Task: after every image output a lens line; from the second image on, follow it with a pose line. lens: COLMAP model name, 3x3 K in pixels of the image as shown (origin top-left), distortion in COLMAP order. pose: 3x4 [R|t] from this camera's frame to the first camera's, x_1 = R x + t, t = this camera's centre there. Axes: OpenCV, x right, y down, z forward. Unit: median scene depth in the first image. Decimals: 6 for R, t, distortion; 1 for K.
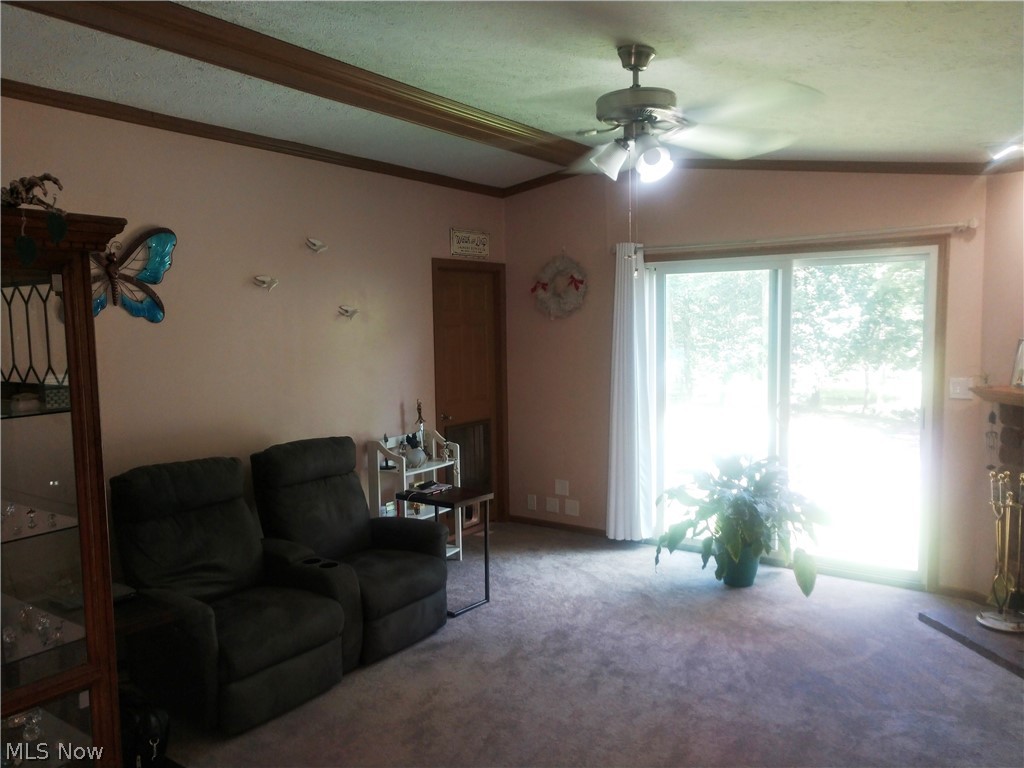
lens RADIAL K [[774.4, 0, 514.2], [0, 774.4, 386.3], [0, 0, 1]] dist [0.012214, 0.007850]
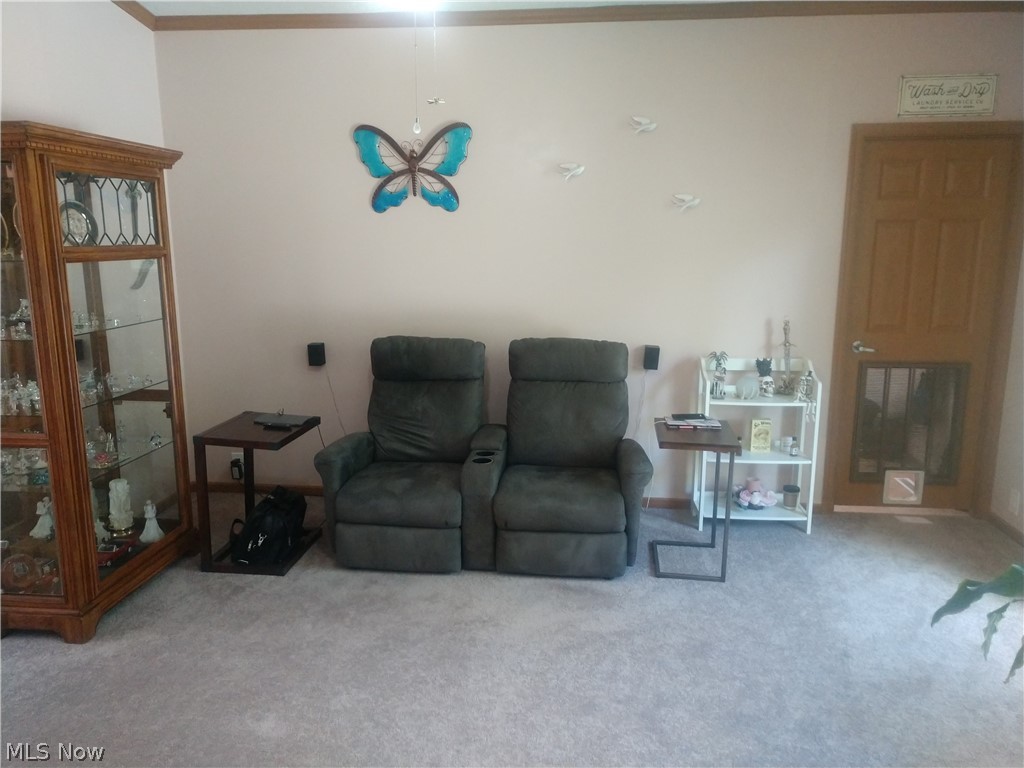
lens RADIAL K [[774.4, 0, 514.4], [0, 774.4, 383.1], [0, 0, 1]] dist [0.012214, 0.007850]
pose [[0.492012, 0.181828, -0.851388, 0.582180], [-0.084124, 0.983300, 0.161385, -0.026847], [0.866514, -0.007781, 0.499092, 0.527889]]
